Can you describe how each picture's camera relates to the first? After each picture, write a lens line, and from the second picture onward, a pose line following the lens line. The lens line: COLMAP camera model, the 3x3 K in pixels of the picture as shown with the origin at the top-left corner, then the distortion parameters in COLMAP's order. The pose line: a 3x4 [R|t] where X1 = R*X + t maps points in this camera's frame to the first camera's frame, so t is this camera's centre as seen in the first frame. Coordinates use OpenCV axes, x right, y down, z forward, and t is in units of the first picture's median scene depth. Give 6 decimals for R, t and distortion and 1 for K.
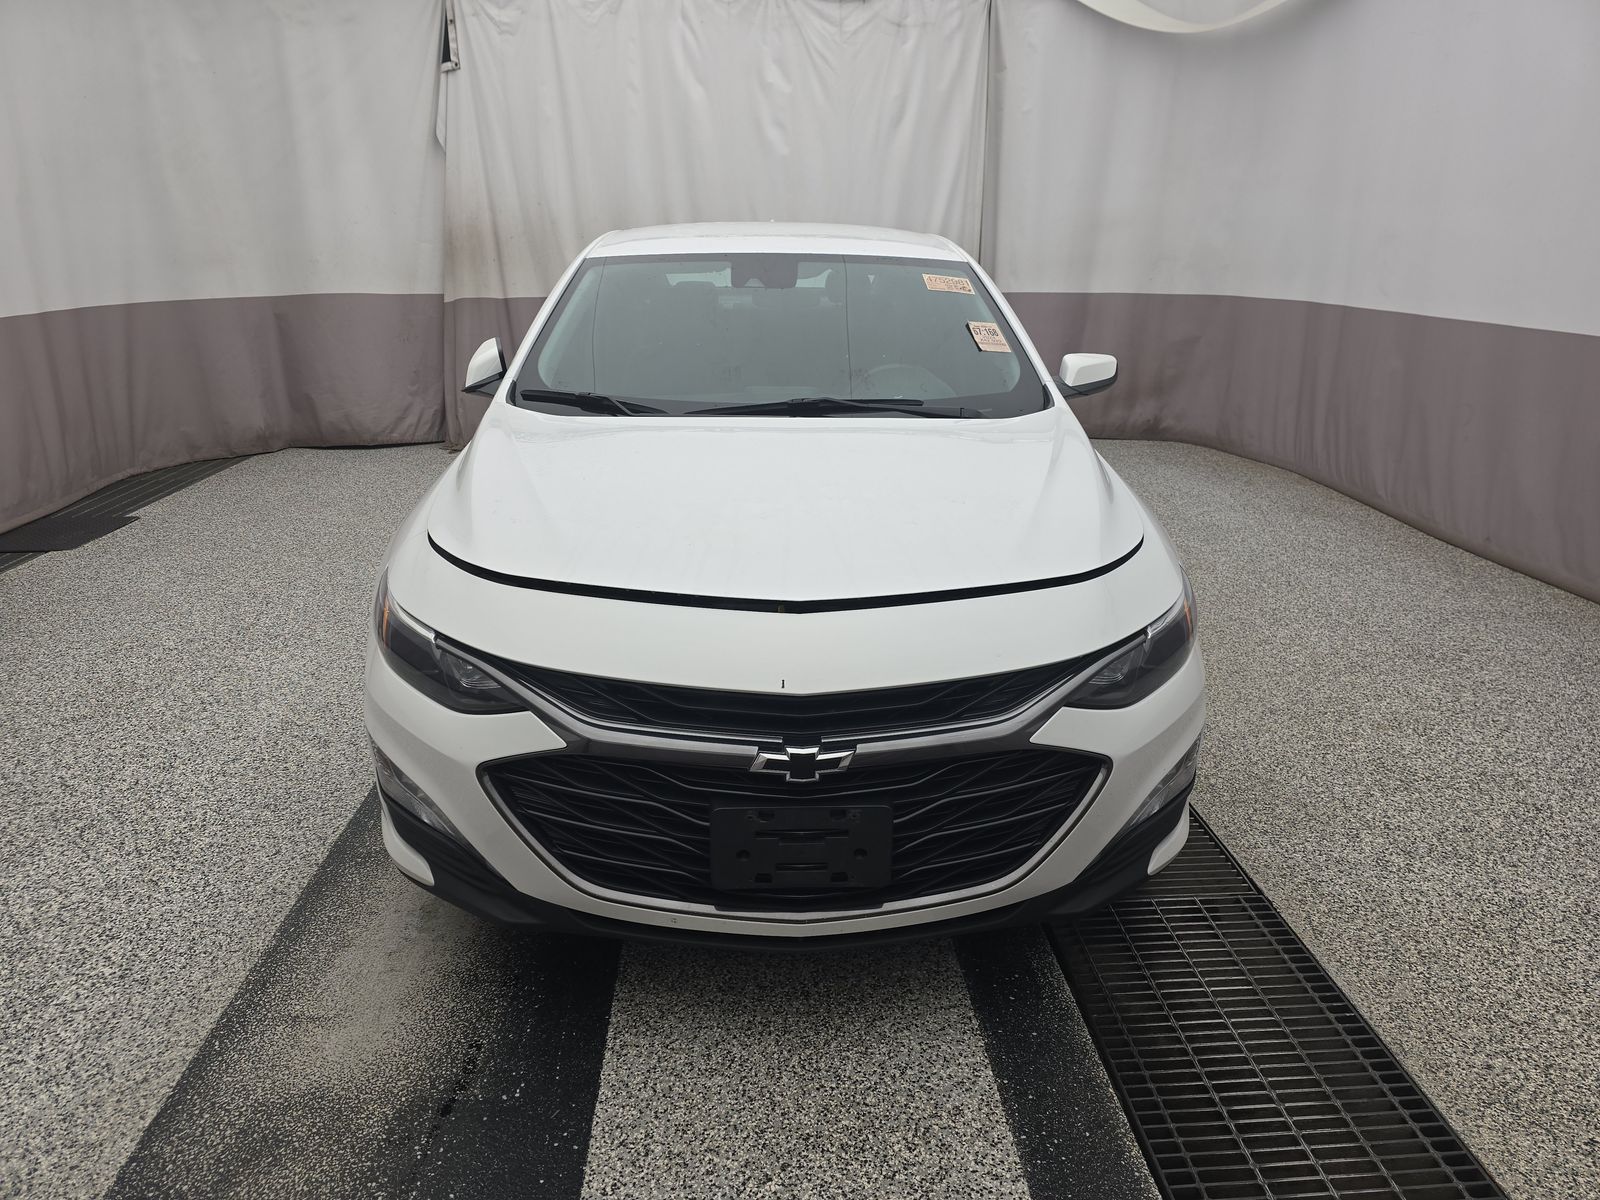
lens RADIAL K [[1075.2, 0, 807.4], [0, 1075.2, 603.5], [0, 0, 1]] dist [0.036919, -0.027091]
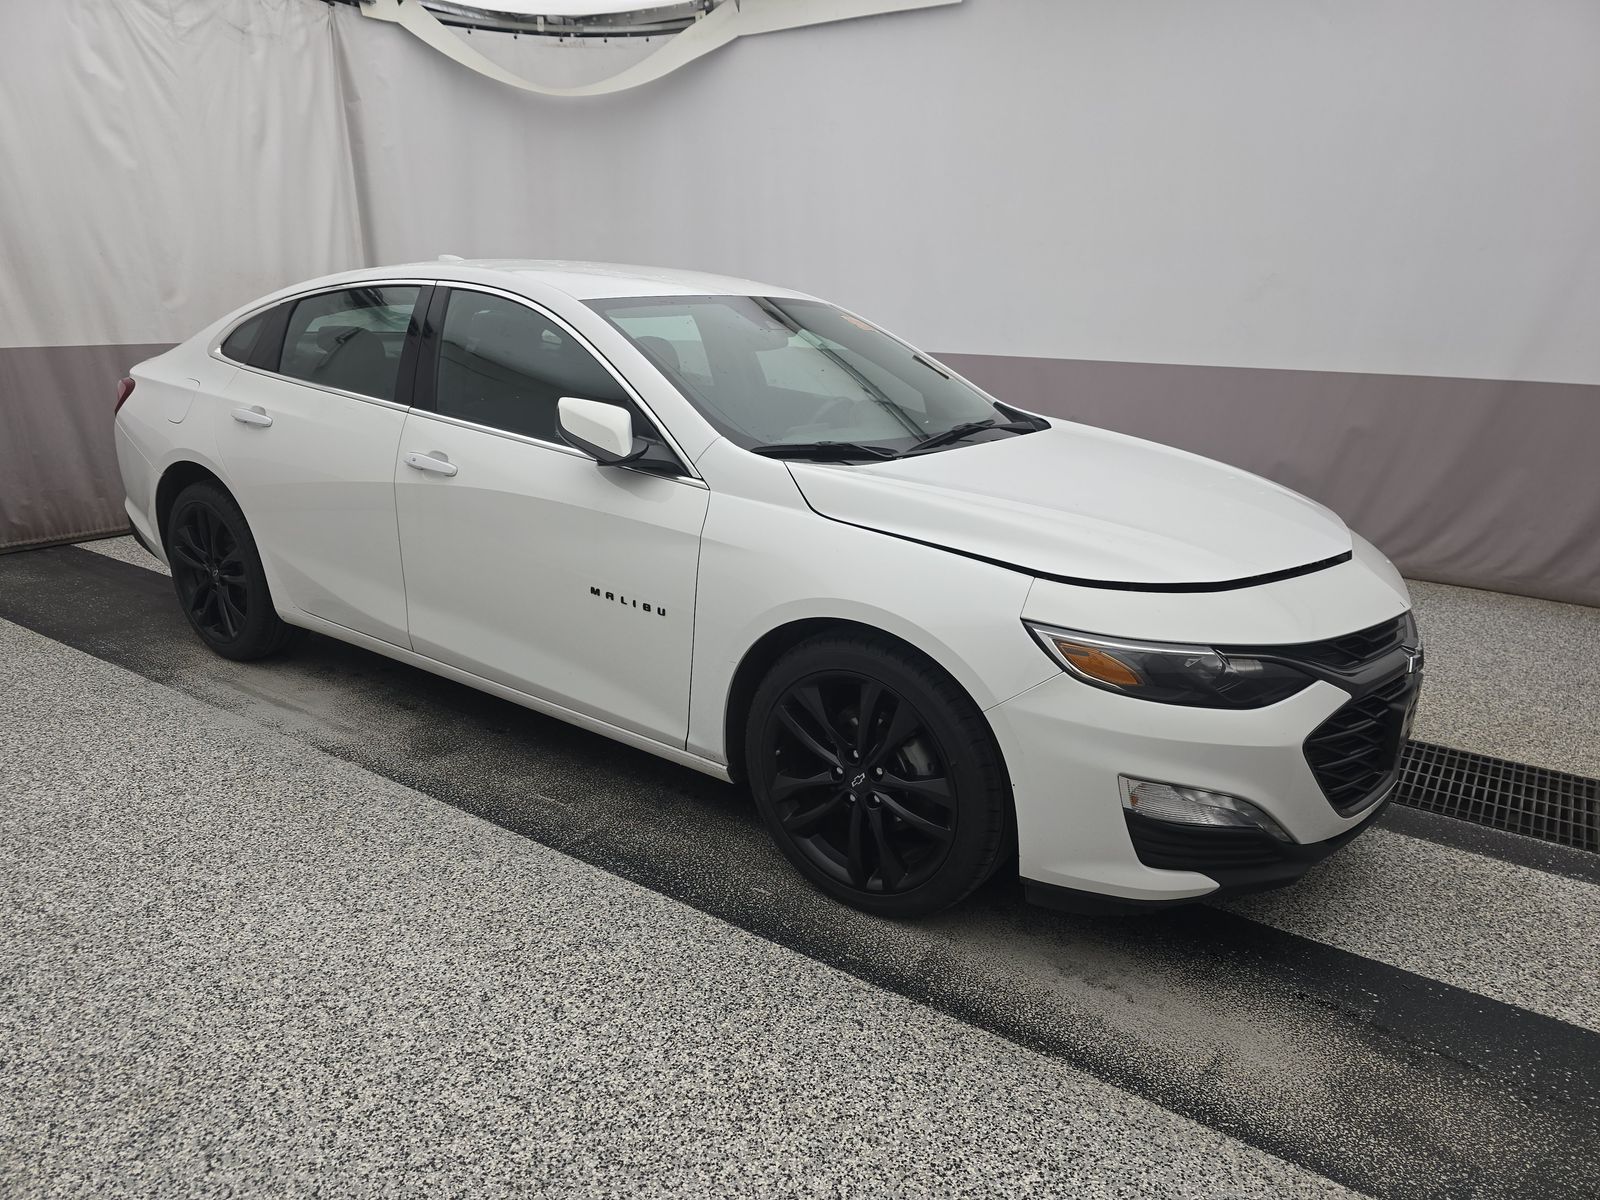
lens RADIAL K [[1075.2, 0, 805.8], [0, 1075.2, 604.2], [0, 0, 1]] dist [0.036919, -0.027091]
pose [[0.619159, -0.211035, 0.756377, -0.852670], [0.237894, 0.968357, 0.075443, -0.117373], [-0.748364, 0.133226, 0.649771, 0.368629]]
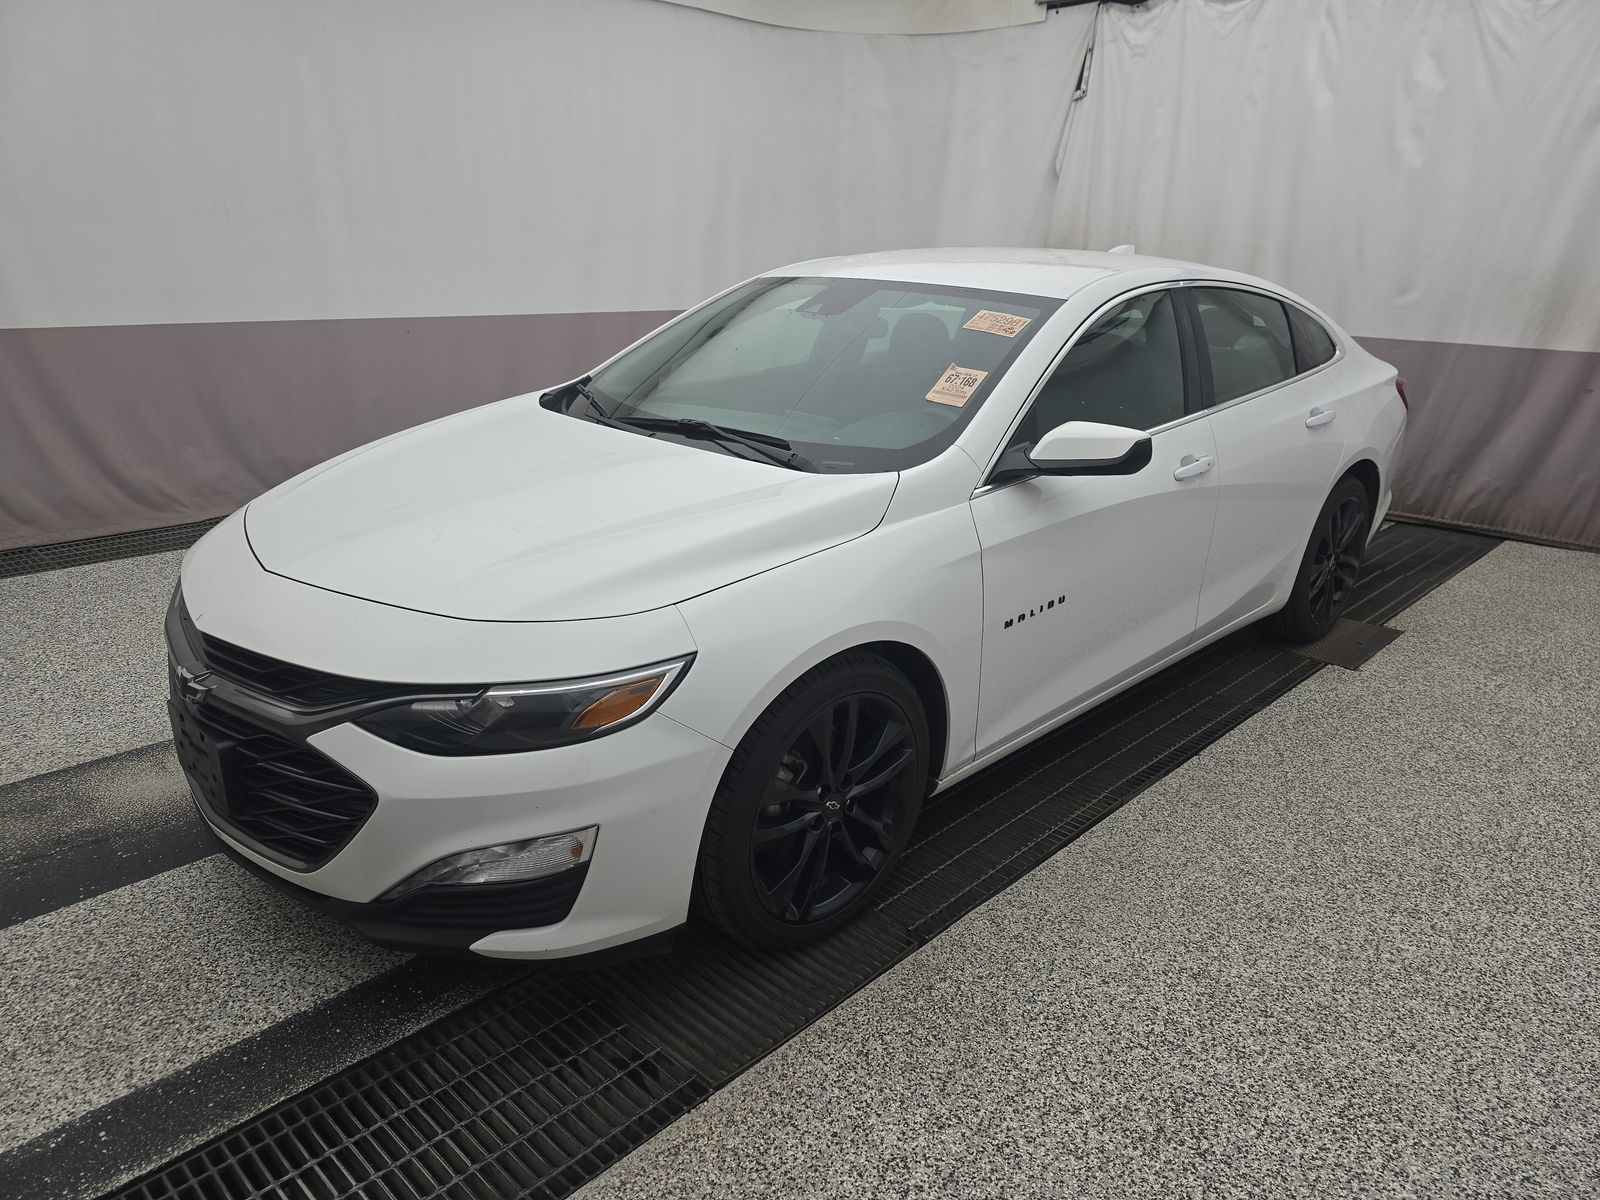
lens RADIAL K [[1075.2, 0, 807.2], [0, 1075.2, 596.6], [0, 0, 1]] dist [0.036919, -0.027091]
pose [[0.674638, 0.246304, -0.695843, 0.708480], [-0.262527, 0.961114, 0.085674, -0.127720], [0.689886, 0.124878, 0.713065, 0.328355]]
